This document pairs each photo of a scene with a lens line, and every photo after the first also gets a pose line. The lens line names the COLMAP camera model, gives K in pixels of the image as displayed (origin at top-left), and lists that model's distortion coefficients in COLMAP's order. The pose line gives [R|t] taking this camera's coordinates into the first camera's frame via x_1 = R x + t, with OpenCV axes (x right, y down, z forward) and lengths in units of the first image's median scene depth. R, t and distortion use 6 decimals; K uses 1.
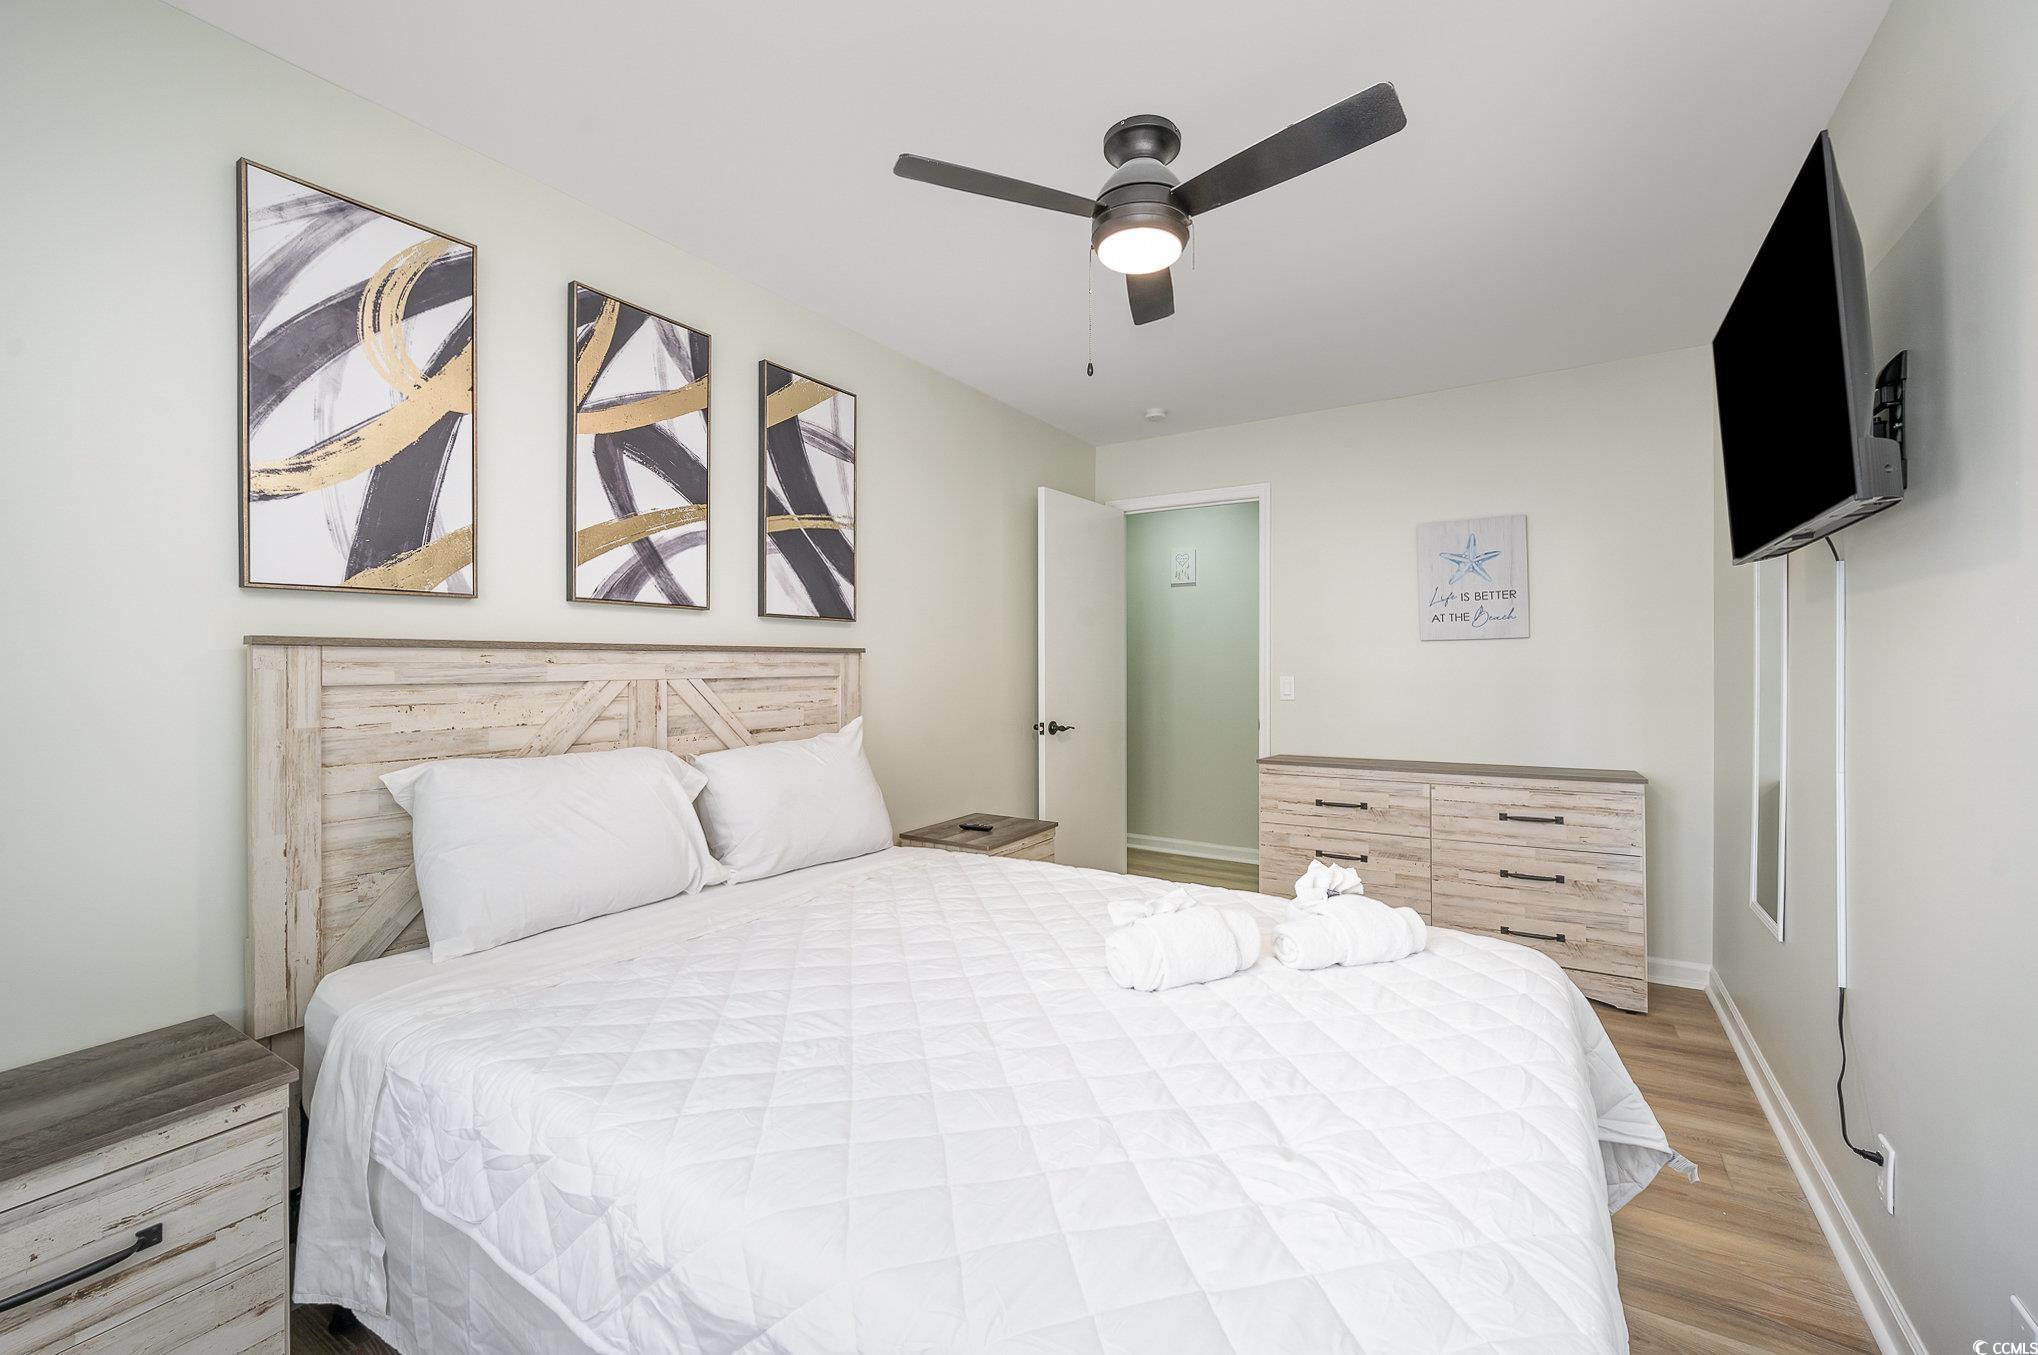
lens RADIAL K [[809.5, 0, 1017.4], [0, 809.5, 669.6], [0, 0, 1]] dist [0.001128, -0.000350]
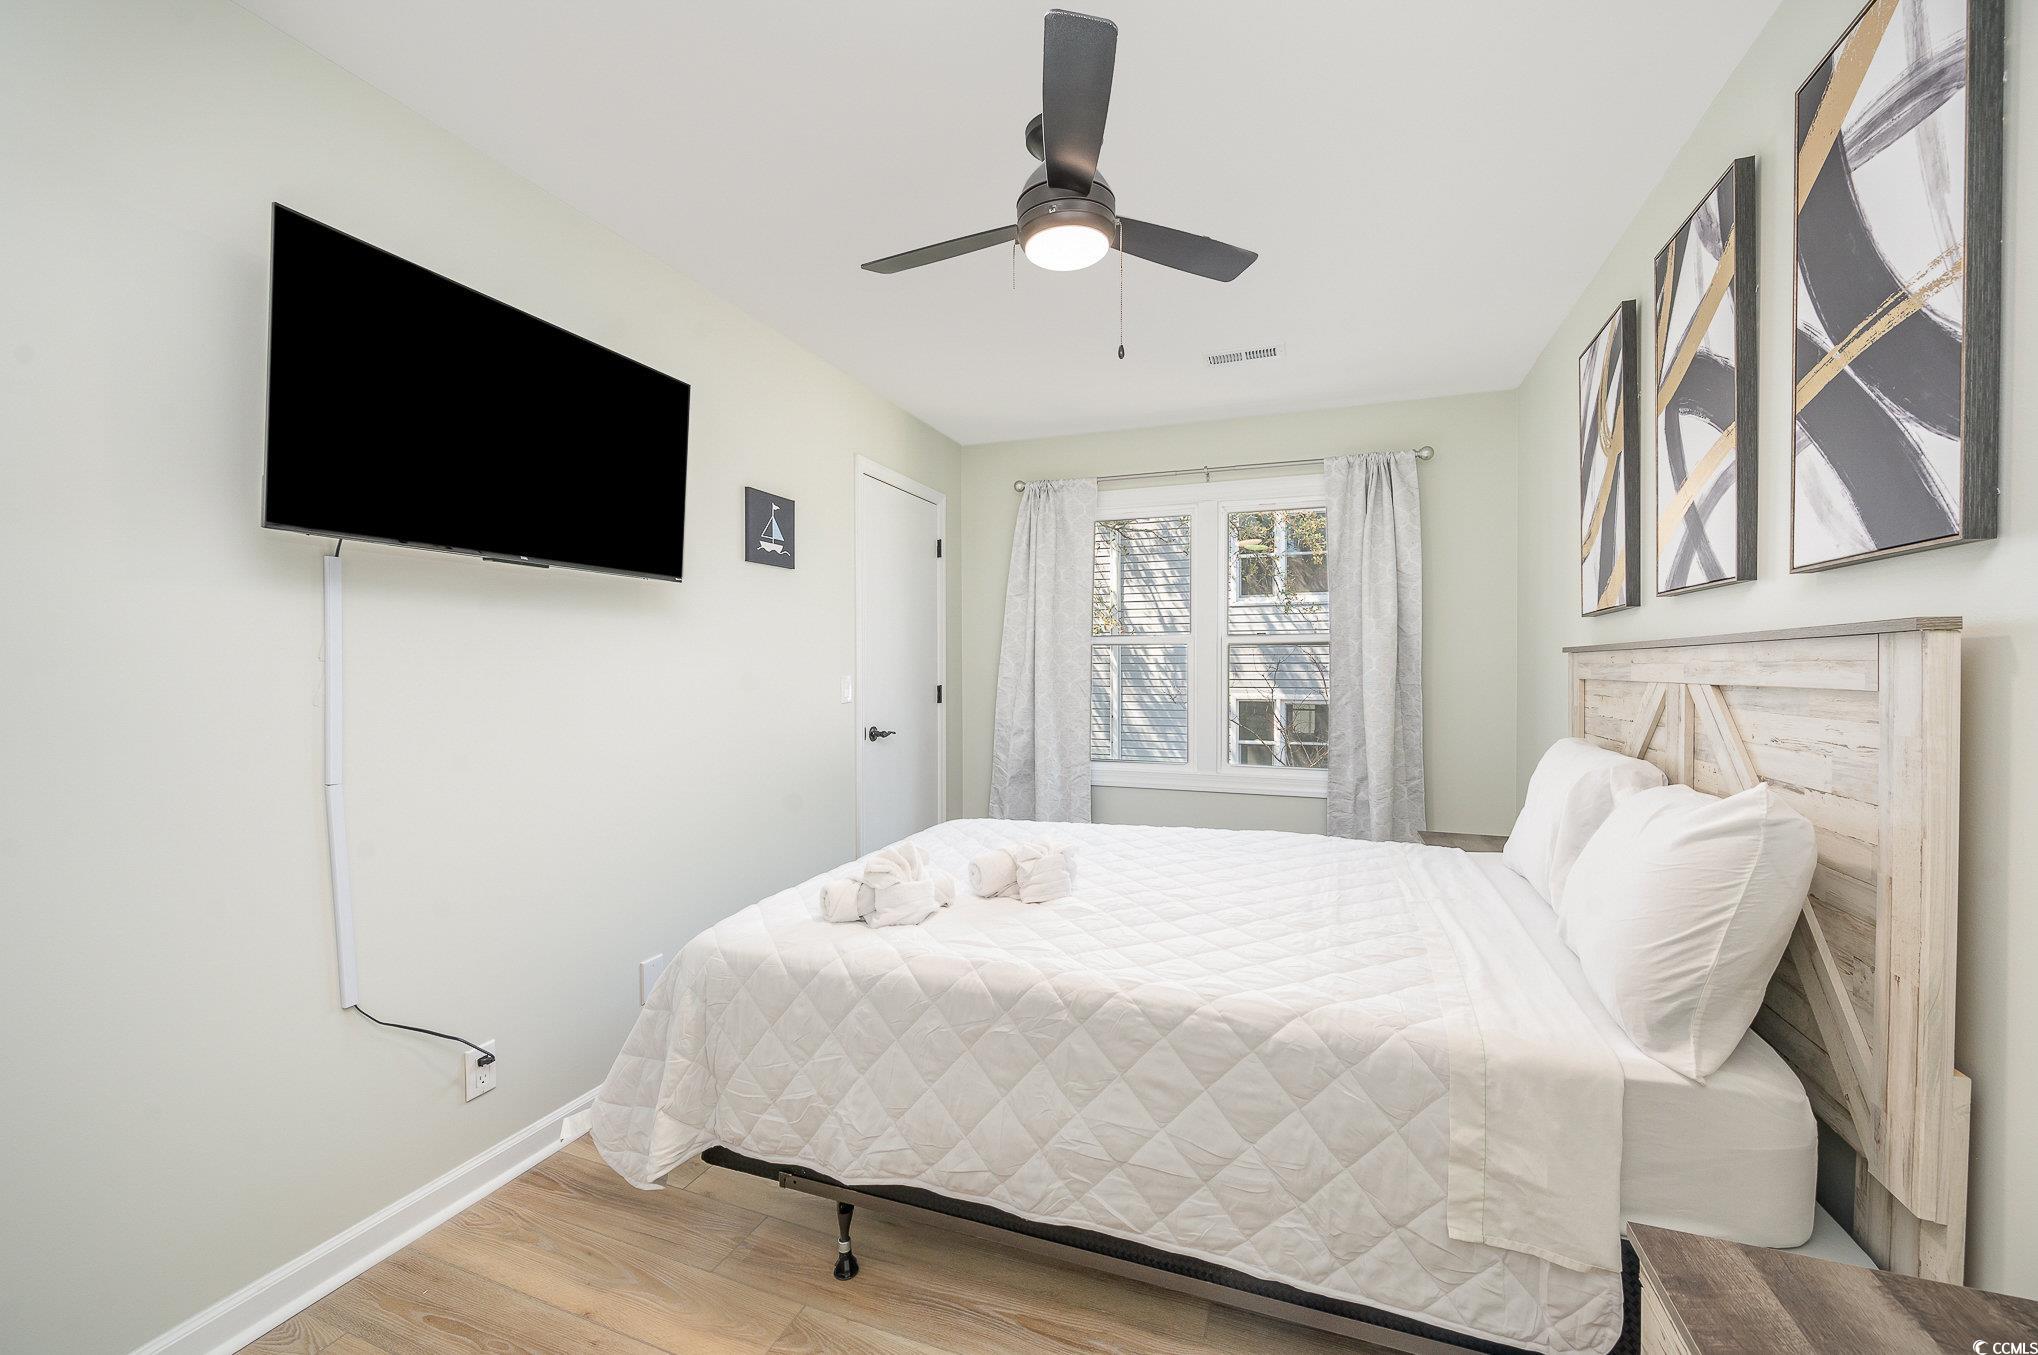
lens RADIAL K [[809.5, 0, 1017.4], [0, 809.5, 674.9], [0, 0, 1]] dist [0.001128, -0.000350]
pose [[-0.976074, 0.003017, -0.217418, 0.303340], [-0.000242, 0.999888, 0.014964, -0.006681], [0.217439, 0.014659, -0.975964, 1.393772]]
